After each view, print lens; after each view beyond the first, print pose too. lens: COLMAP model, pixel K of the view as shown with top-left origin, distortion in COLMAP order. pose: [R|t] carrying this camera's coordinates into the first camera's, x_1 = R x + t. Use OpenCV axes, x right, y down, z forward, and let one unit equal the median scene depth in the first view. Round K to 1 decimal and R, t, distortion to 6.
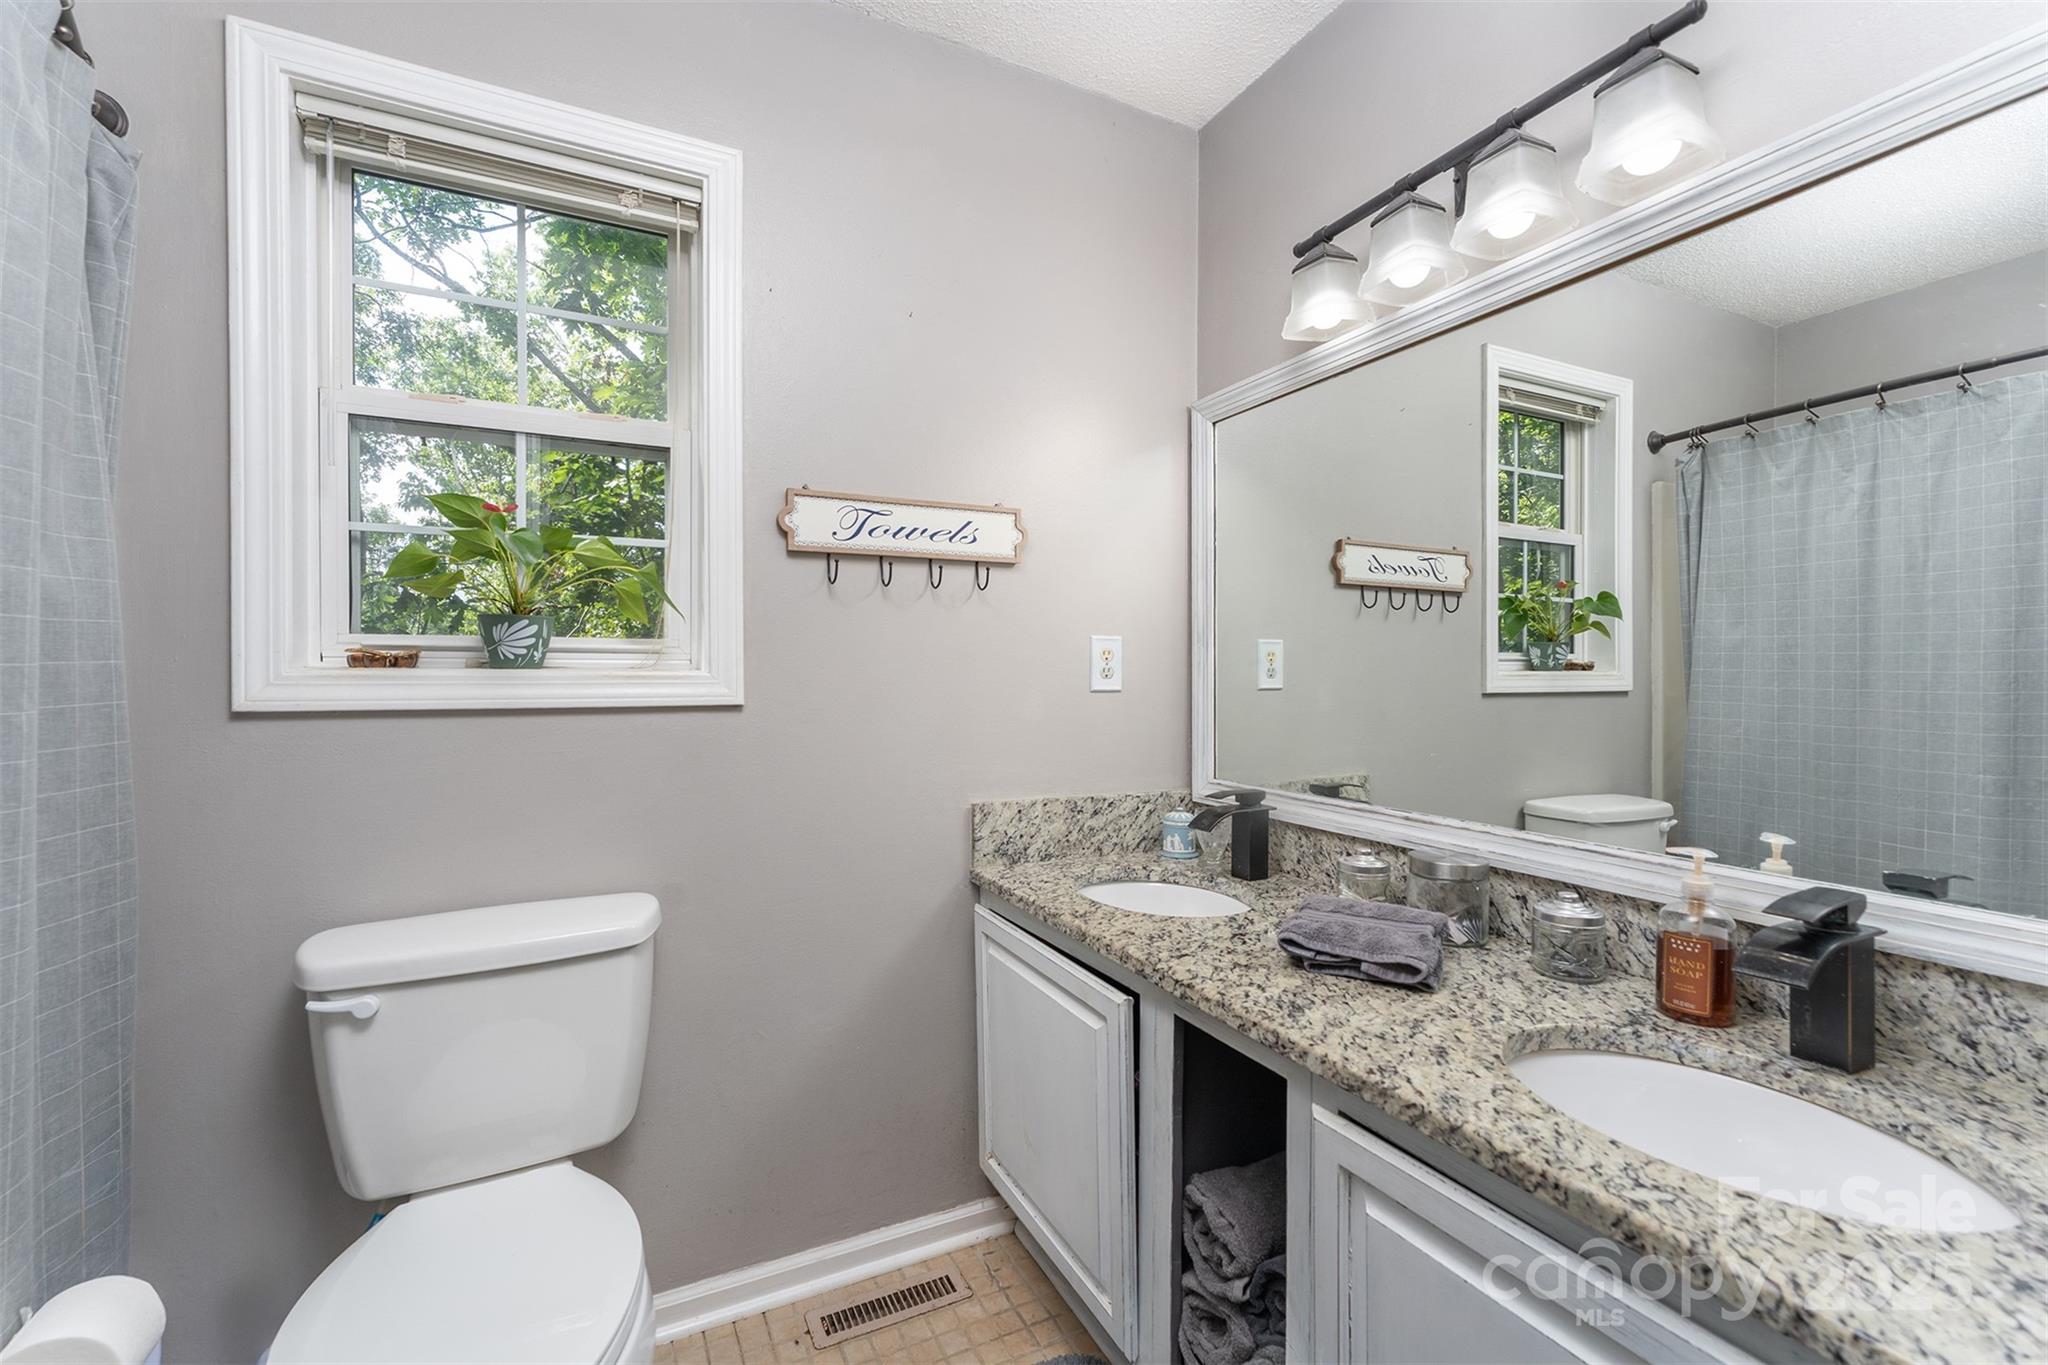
lens RADIAL K [[833.1, 0, 1027.7], [0, 833.1, 677.5], [0, 0, 1]] dist [0.000355, -0.000020]
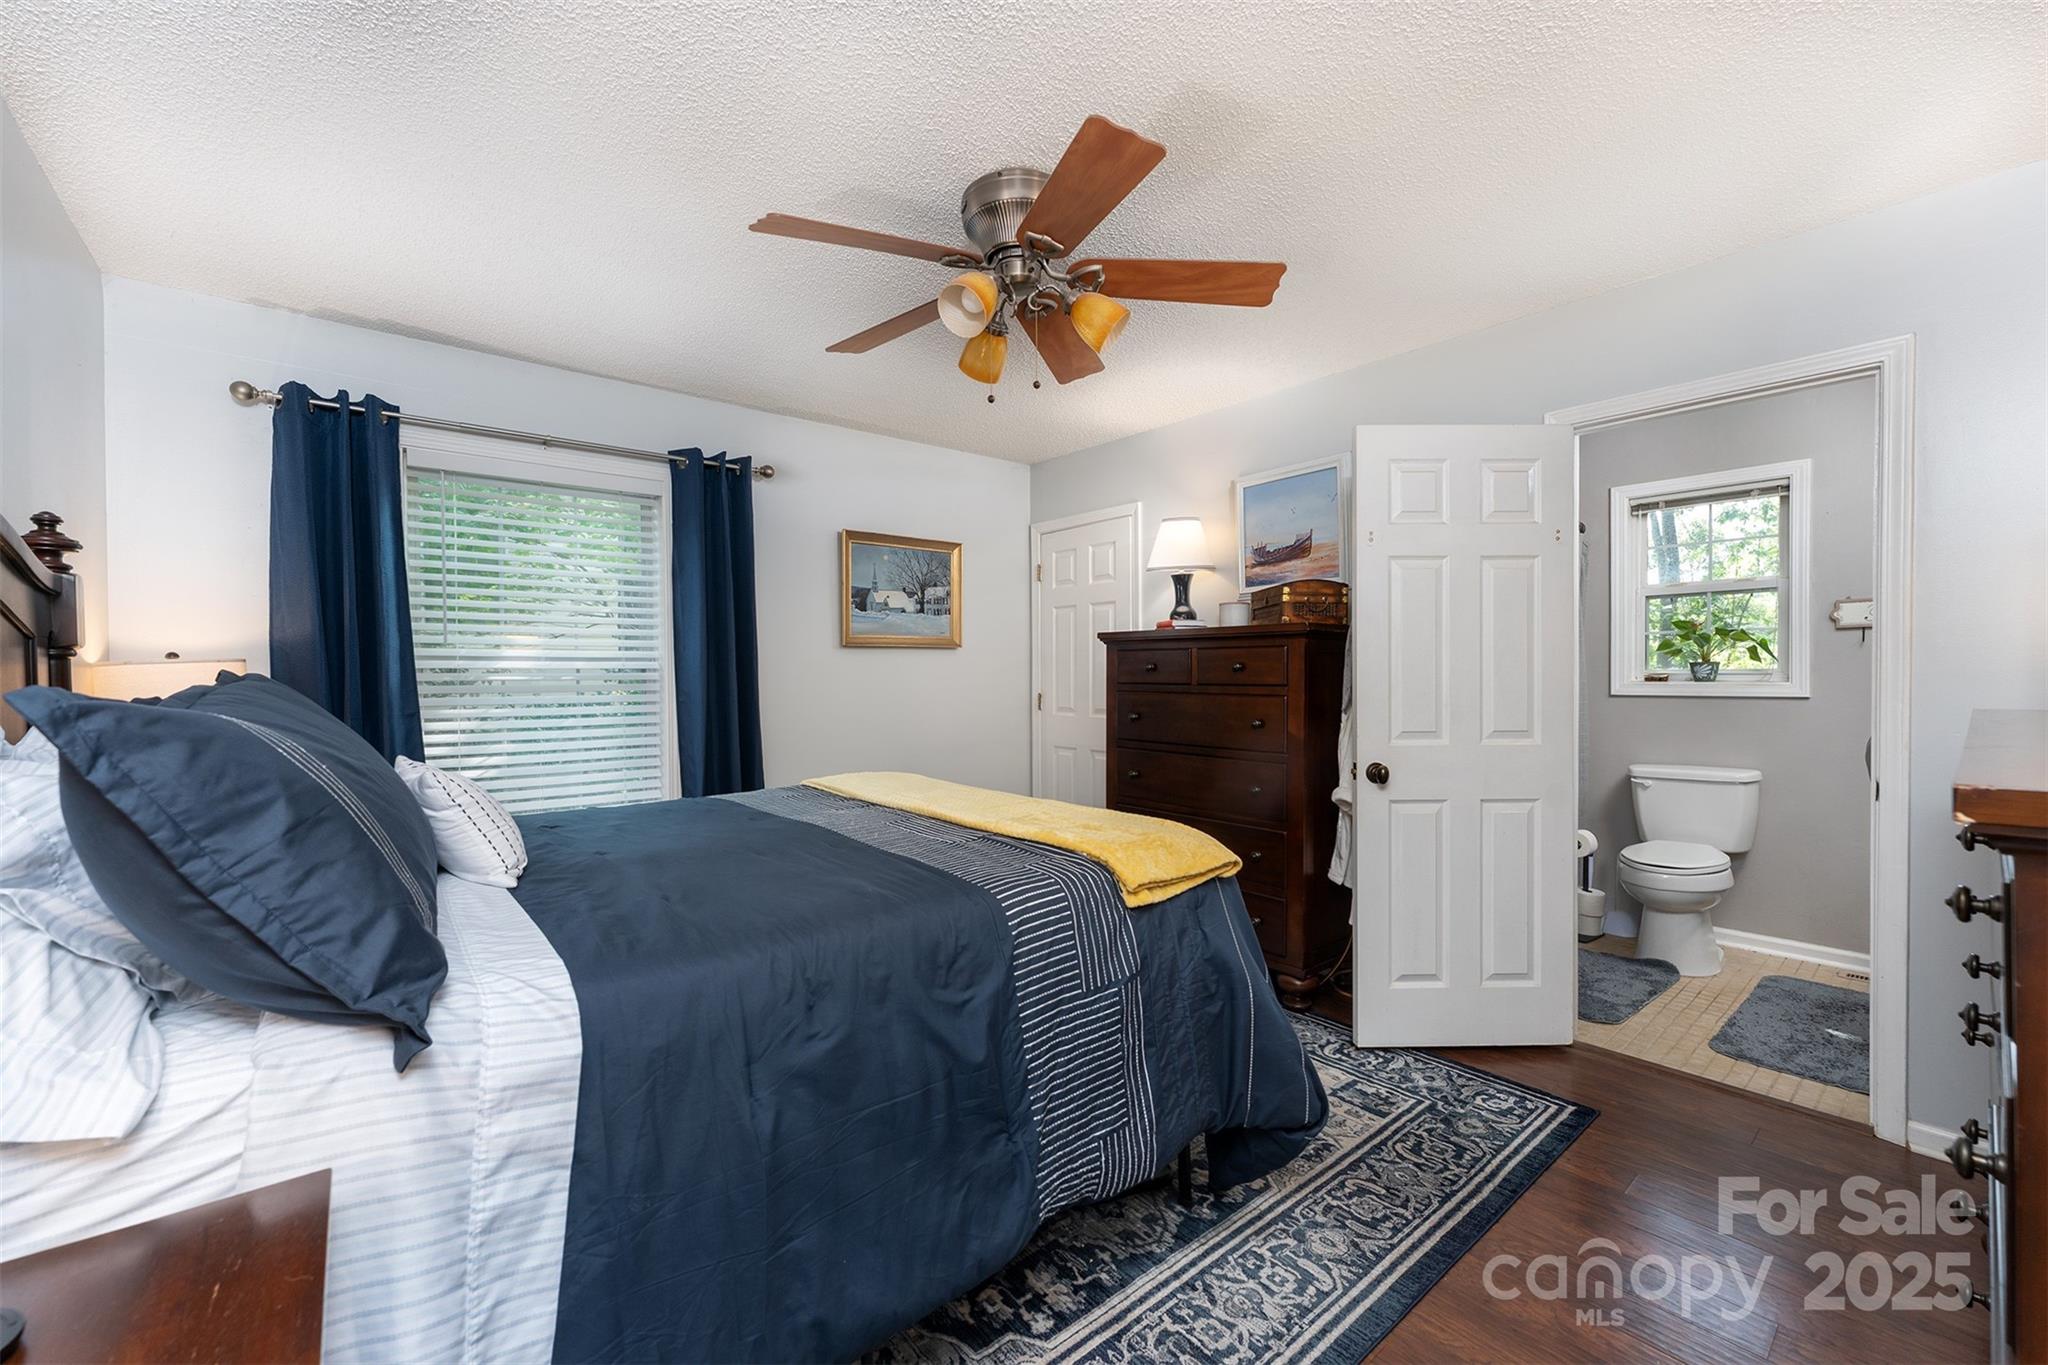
lens RADIAL K [[833.1, 0, 1033.1], [0, 833.1, 681.0], [0, 0, 1]] dist [0.000355, -0.000020]
pose [[0.217678, 0.008466, -0.975984, 1.434028], [0.001602, 0.999958, 0.009031, -0.037680], [0.976019, -0.003529, 0.217656, -1.585580]]
